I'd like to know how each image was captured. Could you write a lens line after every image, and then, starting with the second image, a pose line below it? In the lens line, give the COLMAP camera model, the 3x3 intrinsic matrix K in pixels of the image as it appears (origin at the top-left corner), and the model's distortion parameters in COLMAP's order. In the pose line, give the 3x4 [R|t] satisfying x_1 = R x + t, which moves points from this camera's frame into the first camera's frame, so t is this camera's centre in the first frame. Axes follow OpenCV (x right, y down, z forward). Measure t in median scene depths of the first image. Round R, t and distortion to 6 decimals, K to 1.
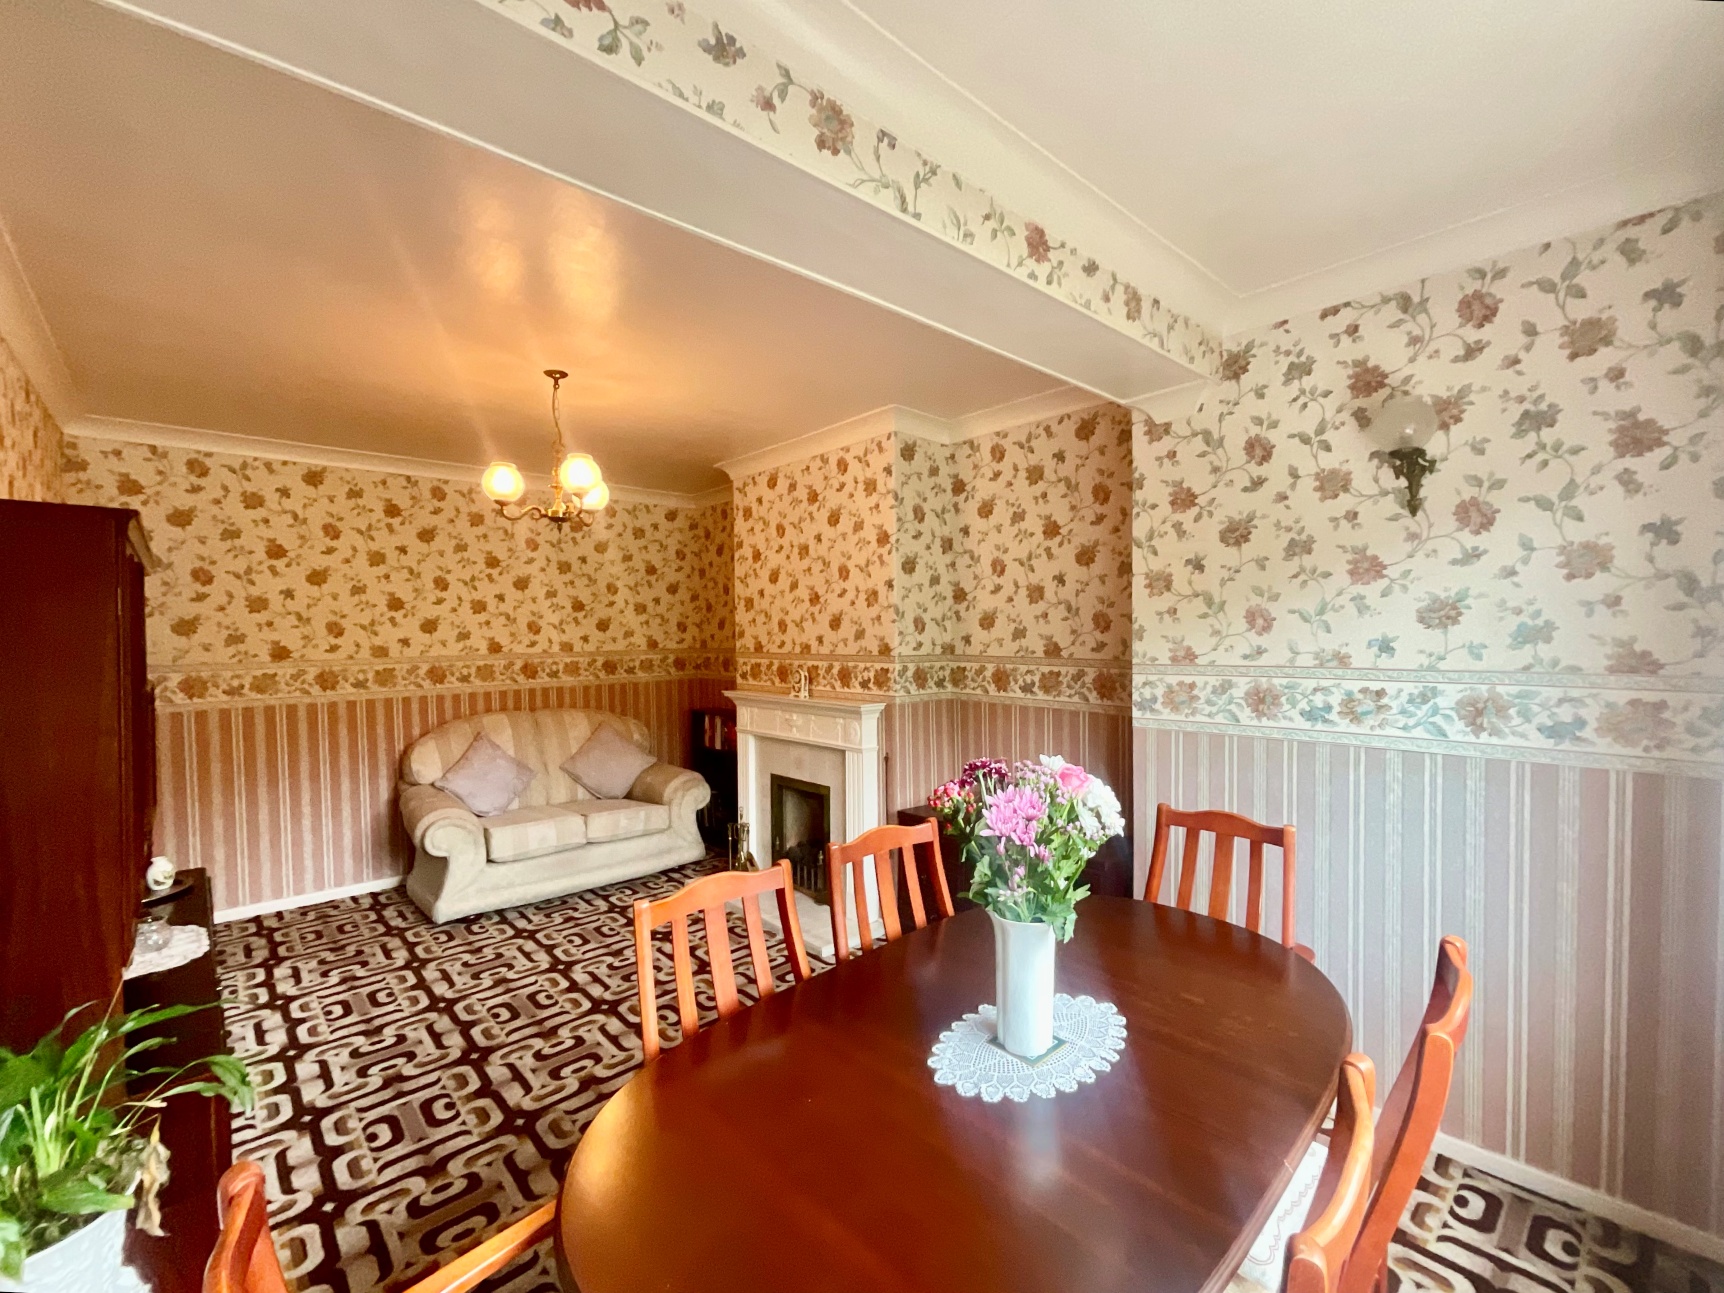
lens RADIAL K [[757.4, 0, 854.9], [0, 757.4, 639.8], [0, 0, 1]] dist [-0.014085, -0.000293]
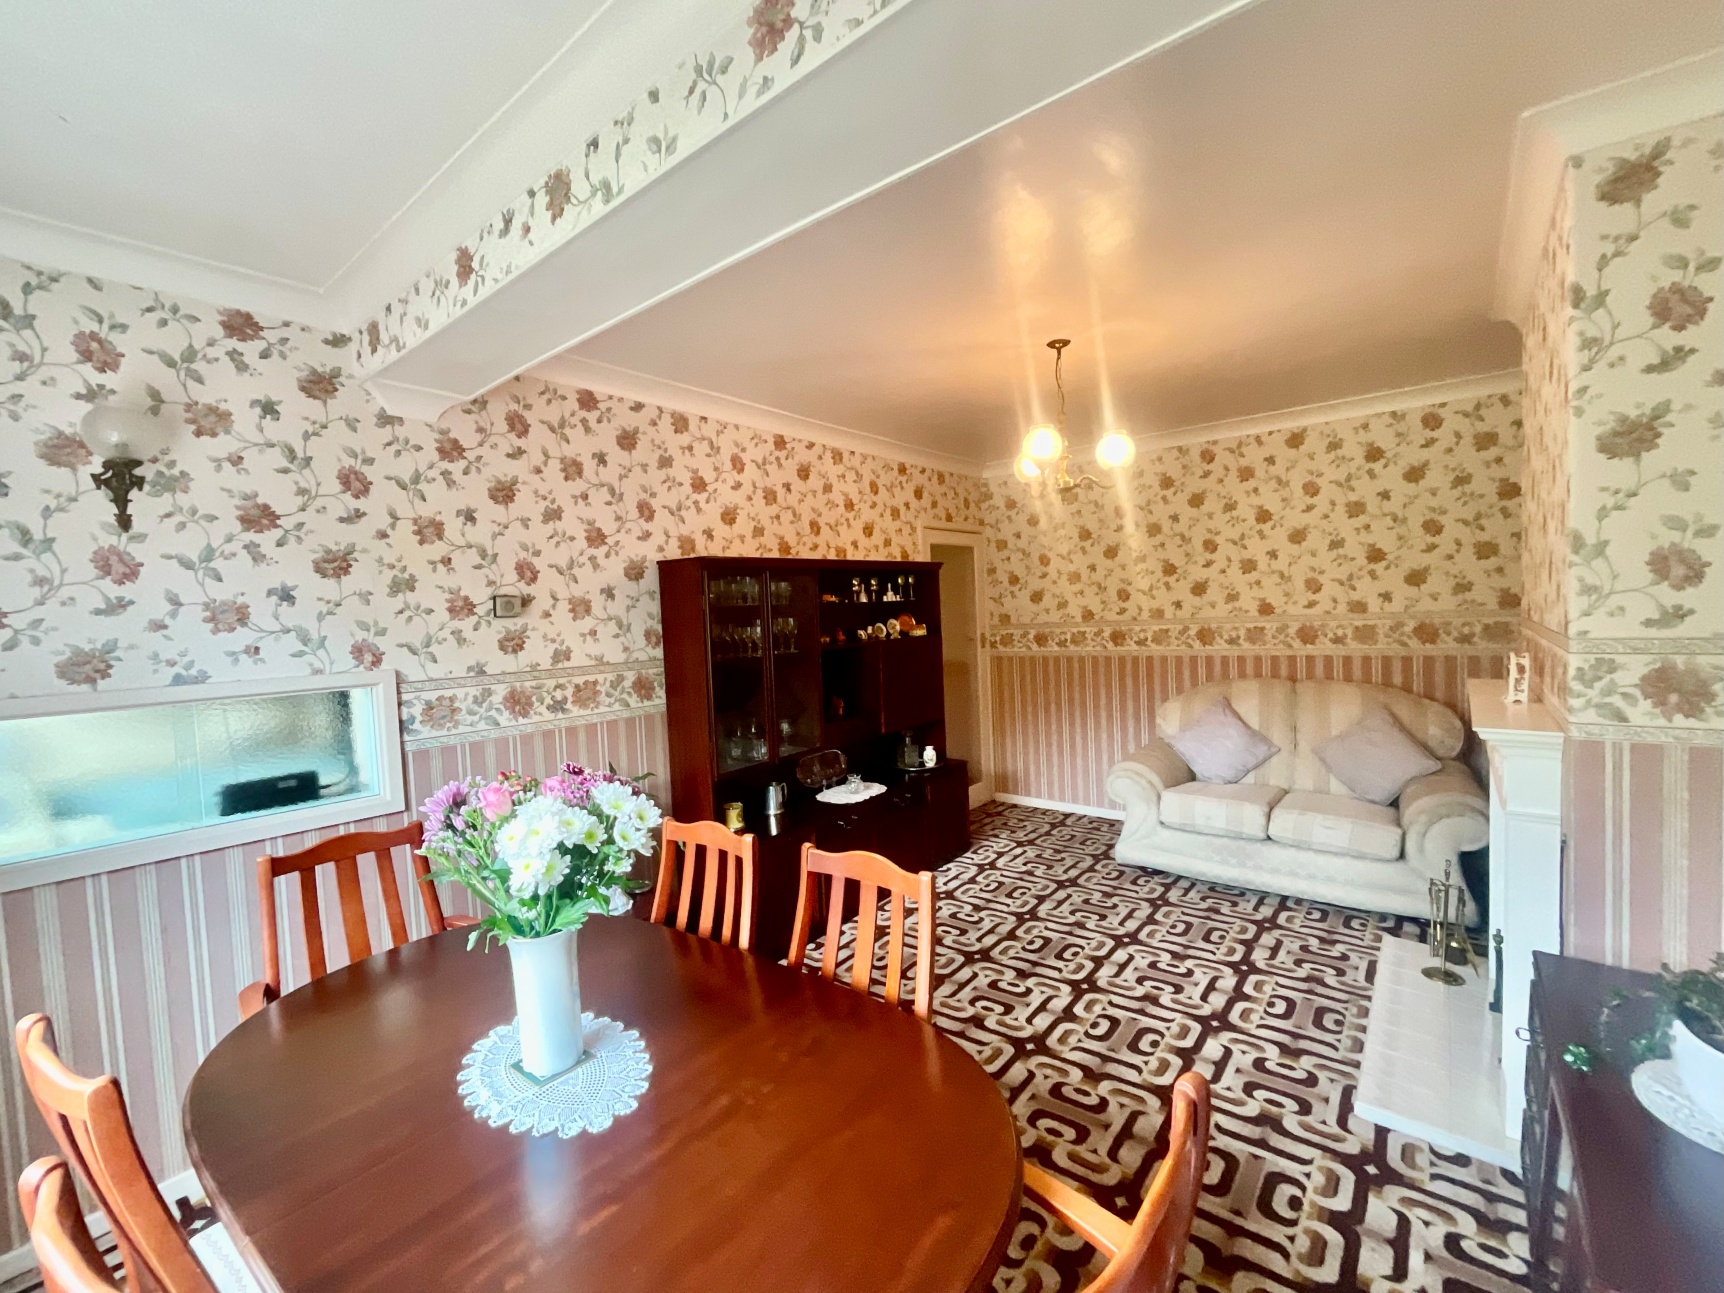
lens RADIAL K [[733.3, 0, 862.0], [0, 733.3, 646.5], [0, 0, 1]] dist [0.051204, -0.000100]
pose [[0.164777, 0.053406, -0.984884, 0.377492], [0.025597, 0.997965, 0.058398, -0.010628], [0.985999, -0.034833, 0.163075, 0.397765]]
